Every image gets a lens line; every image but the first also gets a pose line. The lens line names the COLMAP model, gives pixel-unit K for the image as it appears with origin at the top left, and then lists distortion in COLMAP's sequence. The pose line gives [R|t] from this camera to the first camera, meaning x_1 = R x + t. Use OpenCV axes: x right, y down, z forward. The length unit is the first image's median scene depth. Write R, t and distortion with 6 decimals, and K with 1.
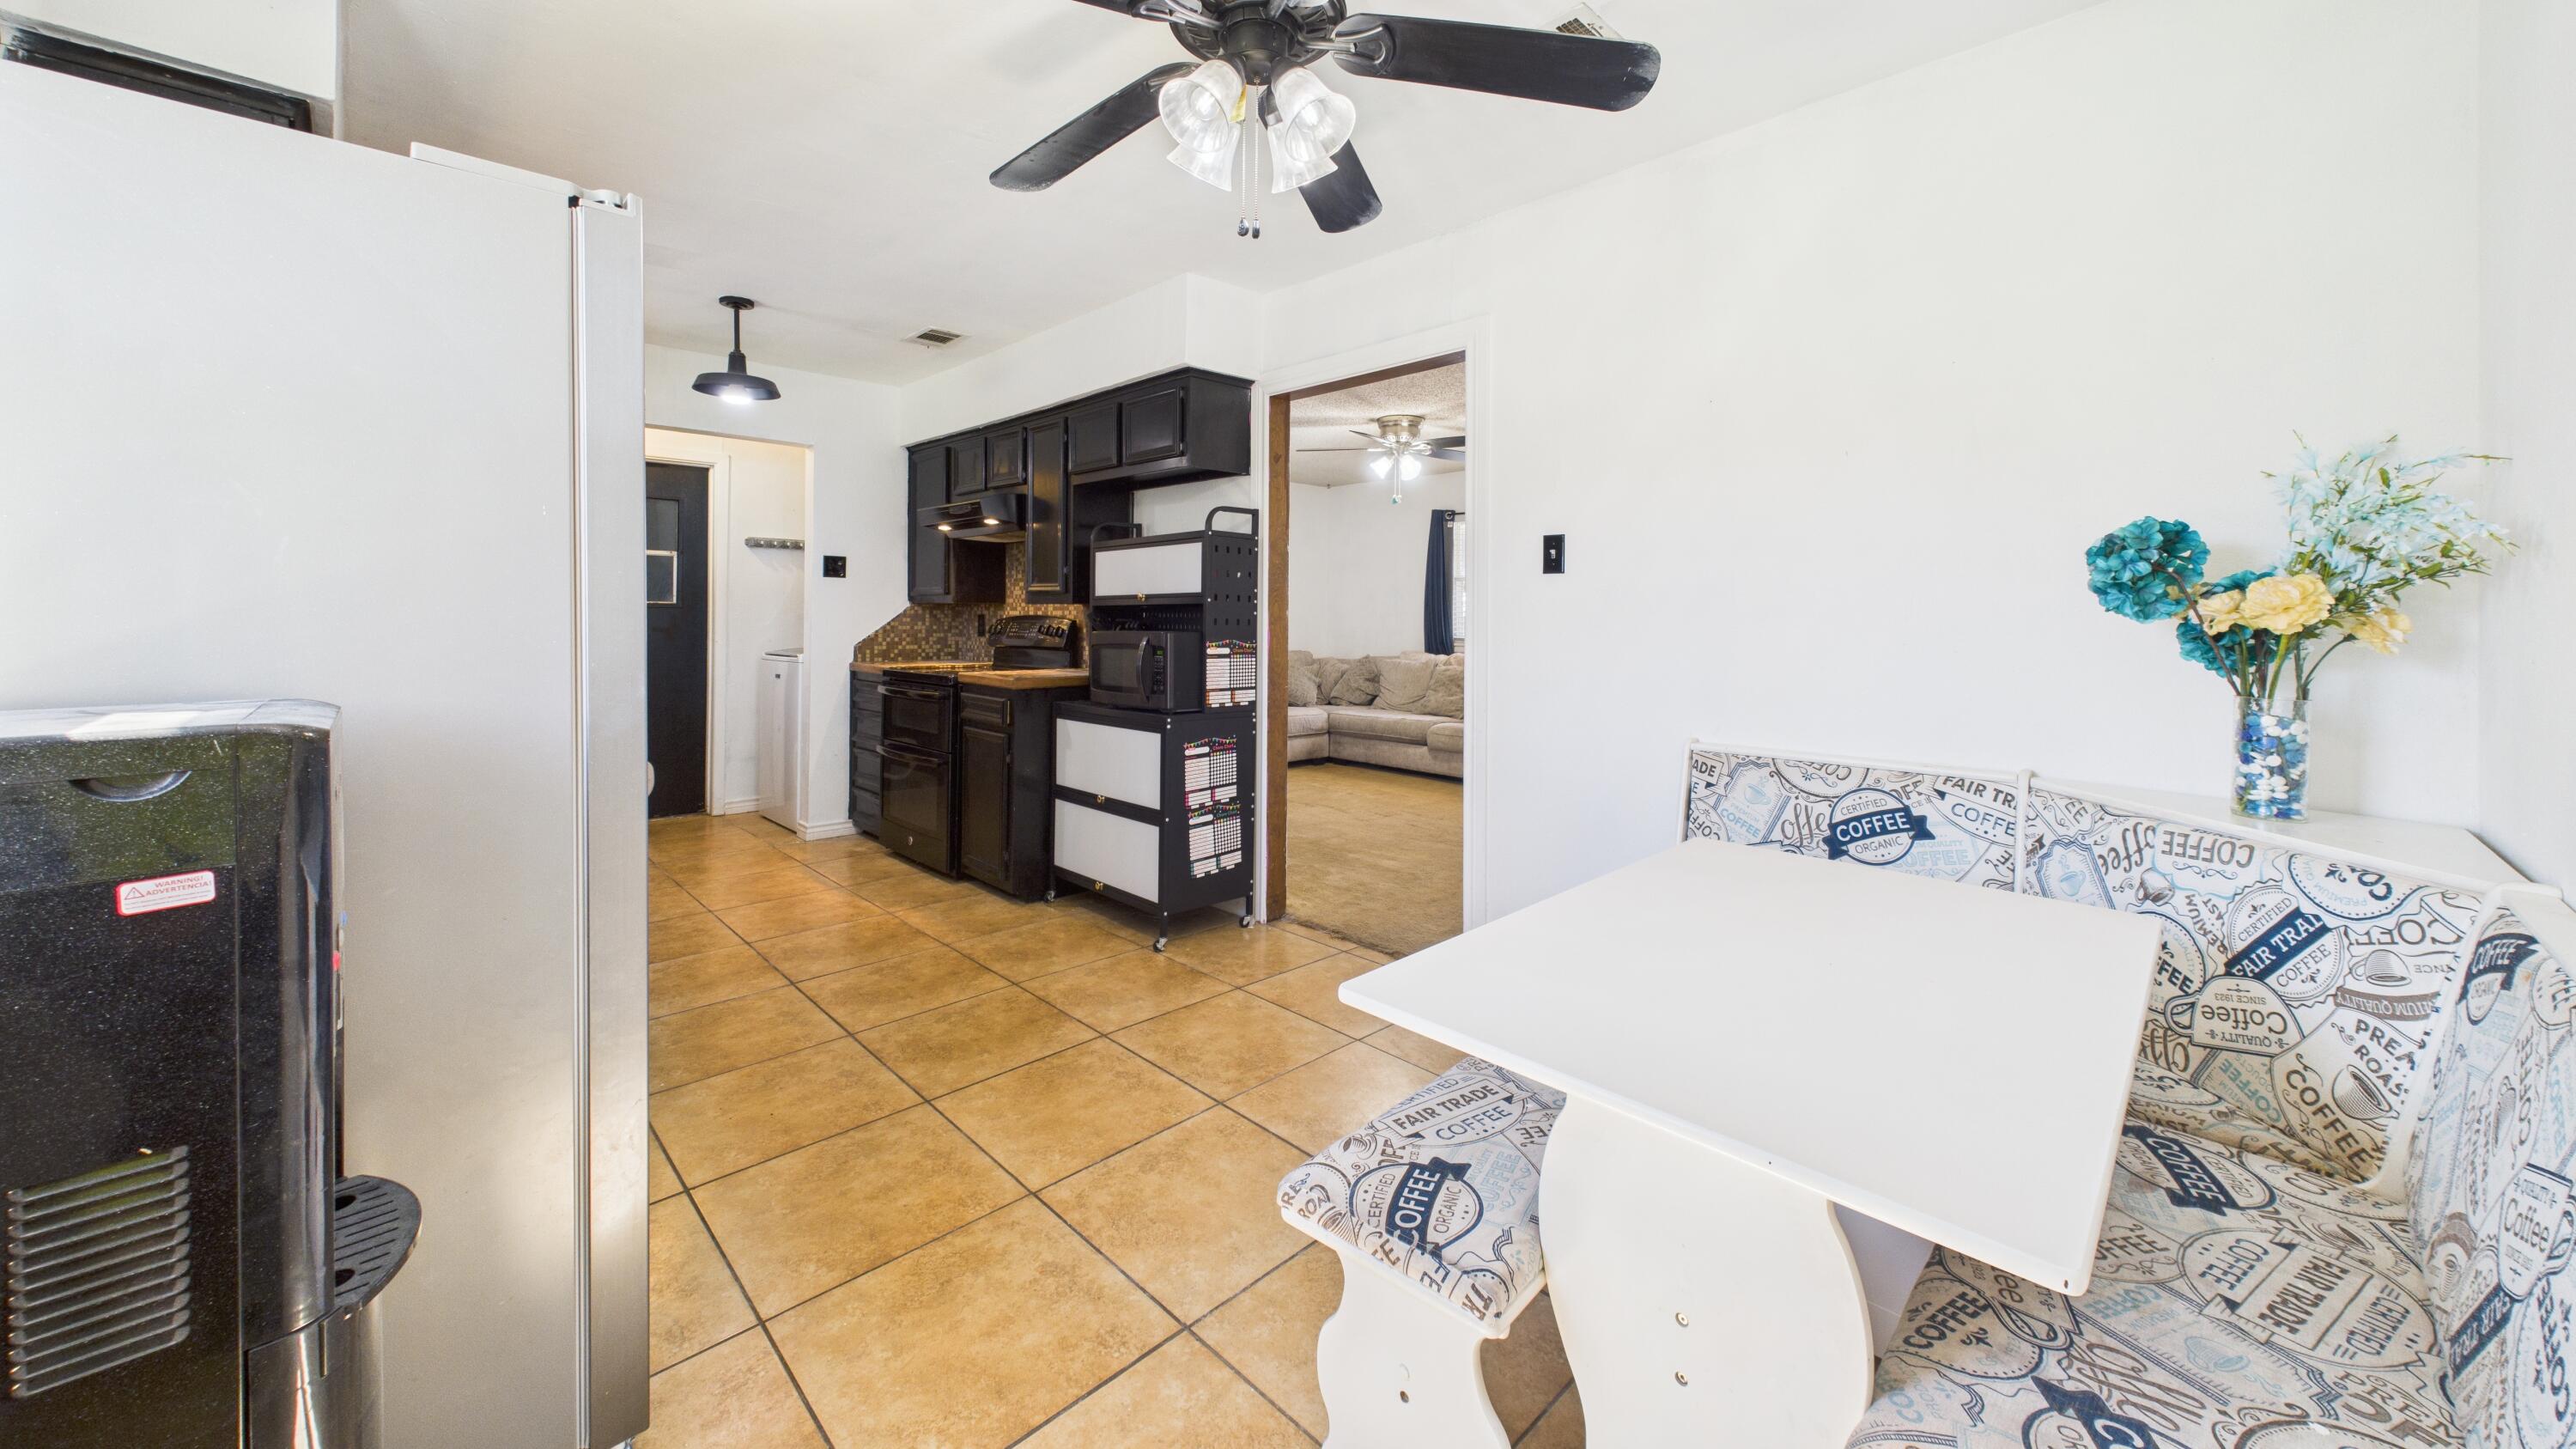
lens RADIAL K [[940.9, 0, 1286.7], [0, 940.9, 622.9], [0, 0, 1]] dist [-0.003380, -0.000389]
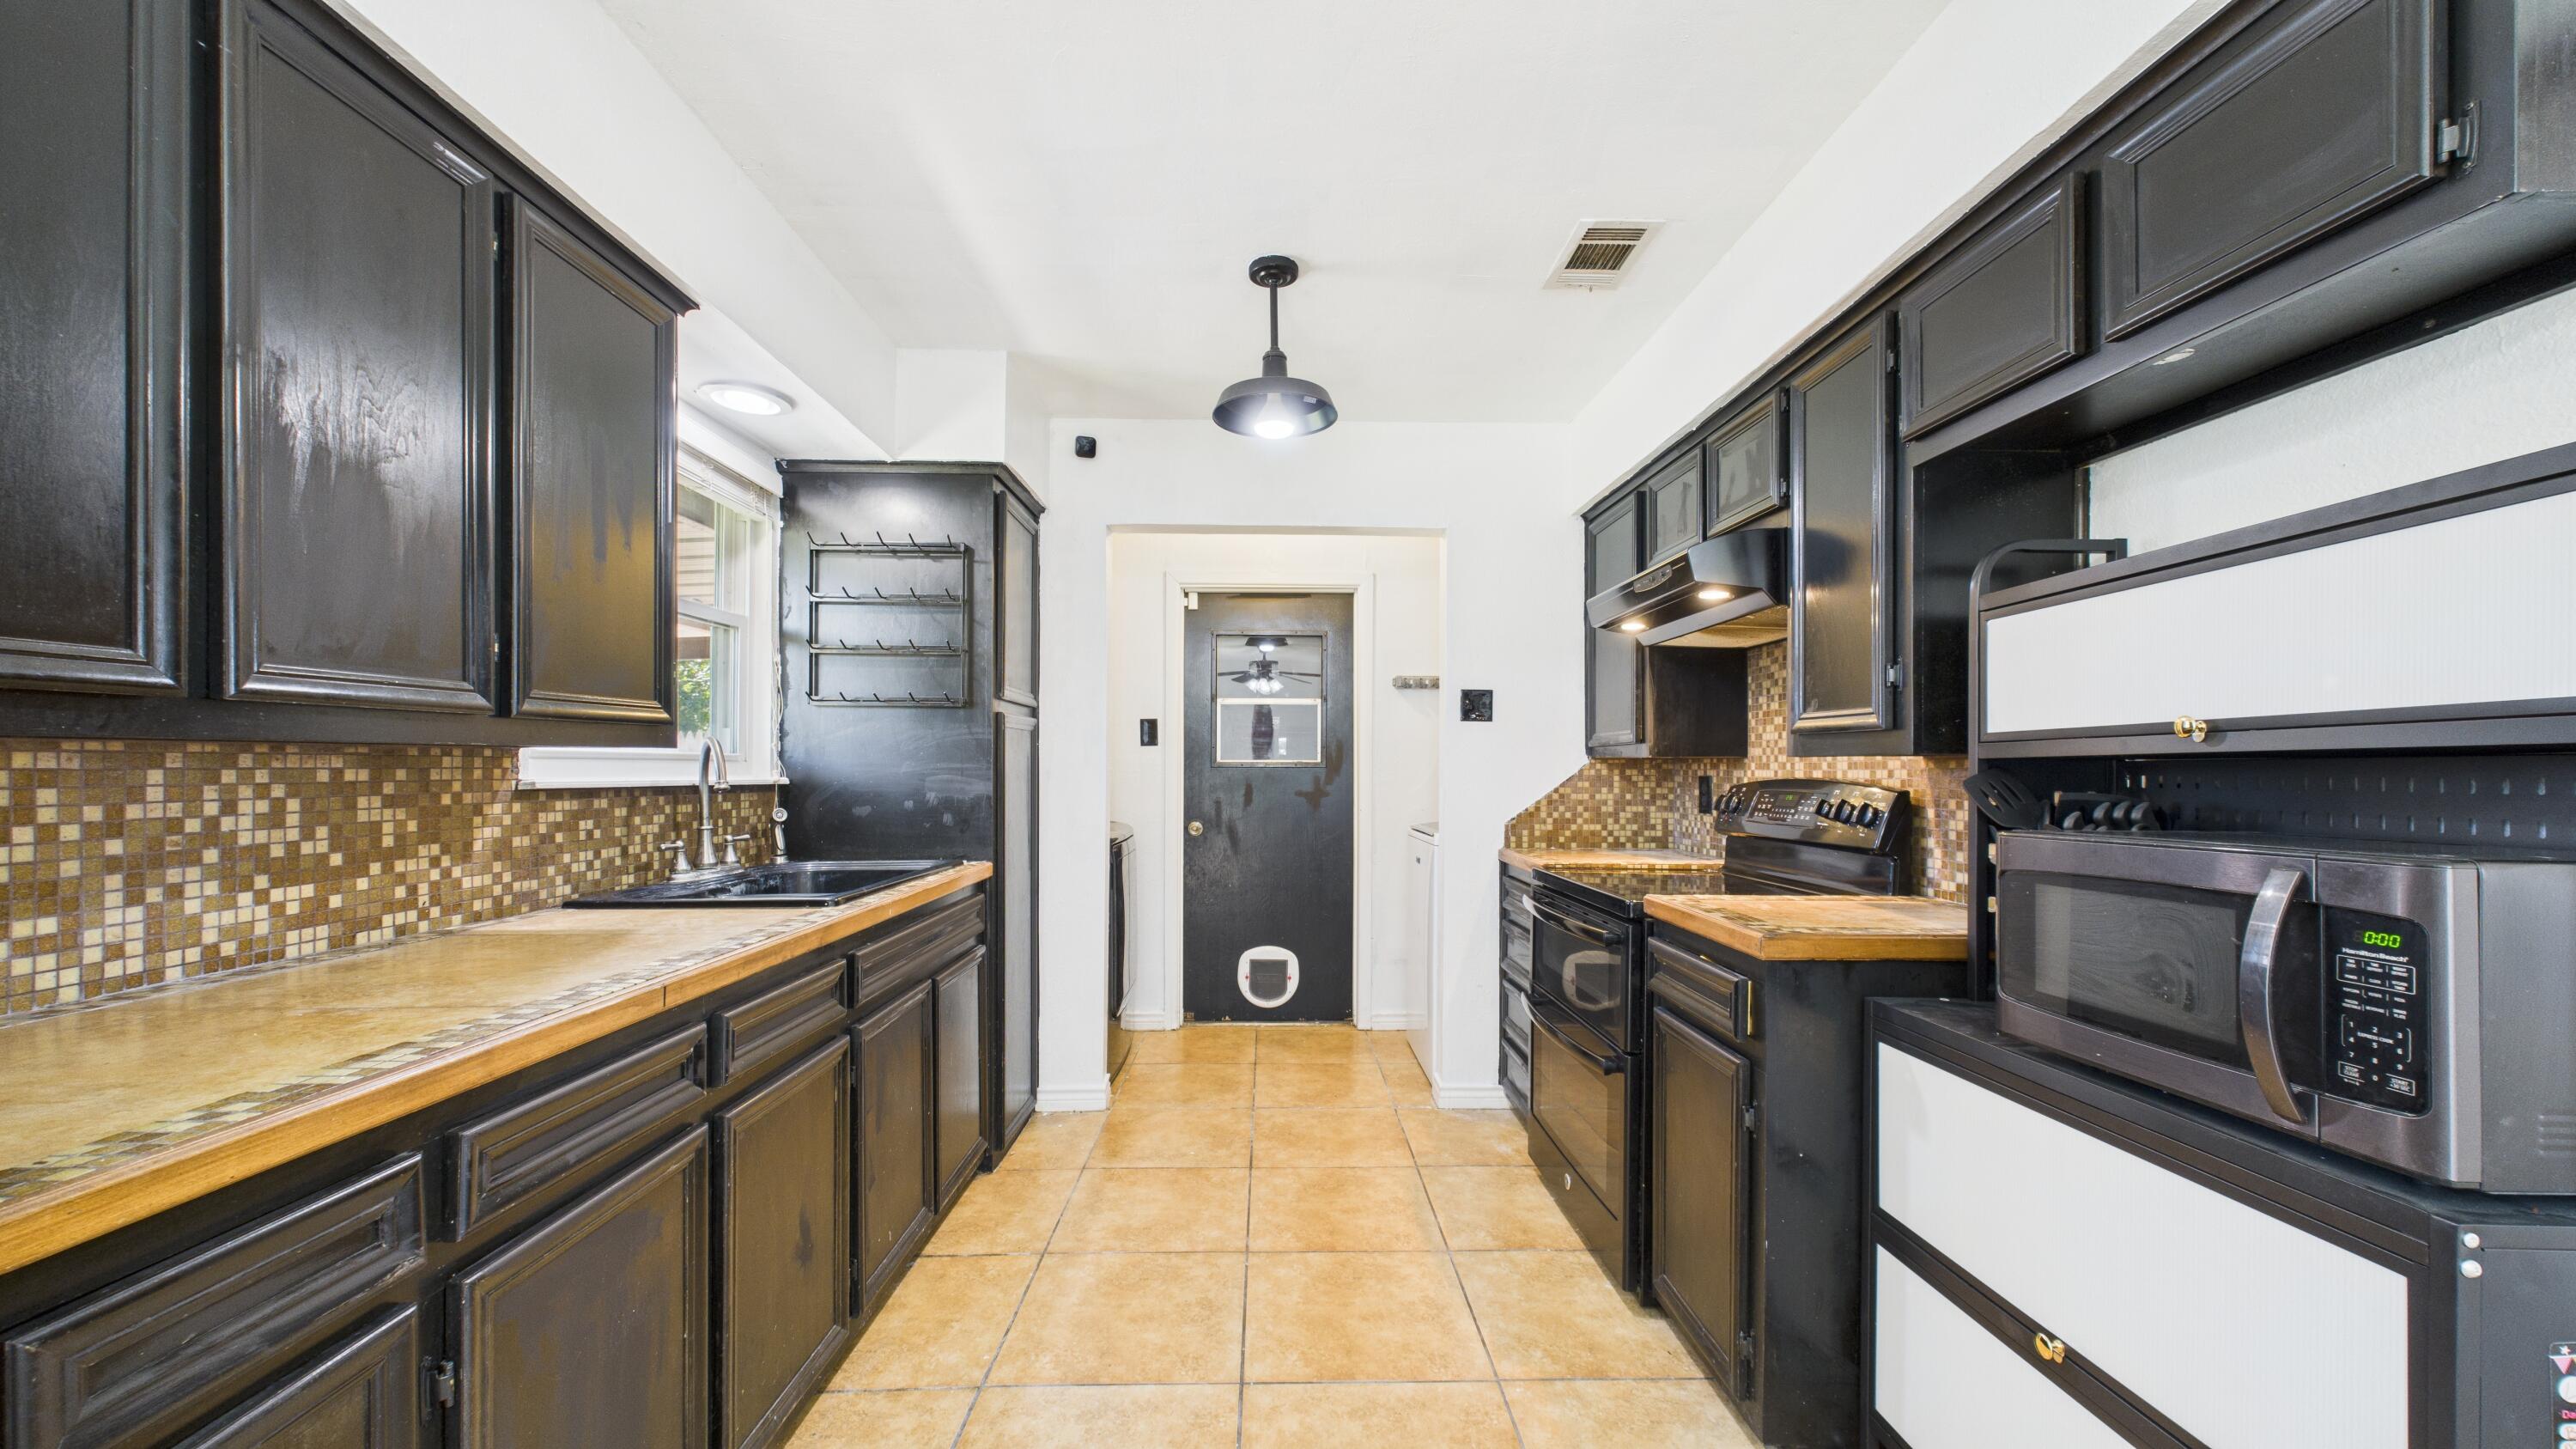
lens RADIAL K [[940.9, 0, 1296.7], [0, 940.9, 762.7], [0, 0, 1]] dist [-0.003380, -0.000389]
pose [[0.734818, -0.011124, -0.678173, -0.132579], [-0.000831, 0.999850, -0.017300, -0.008093], [0.678264, 0.013276, 0.734698, 0.461567]]
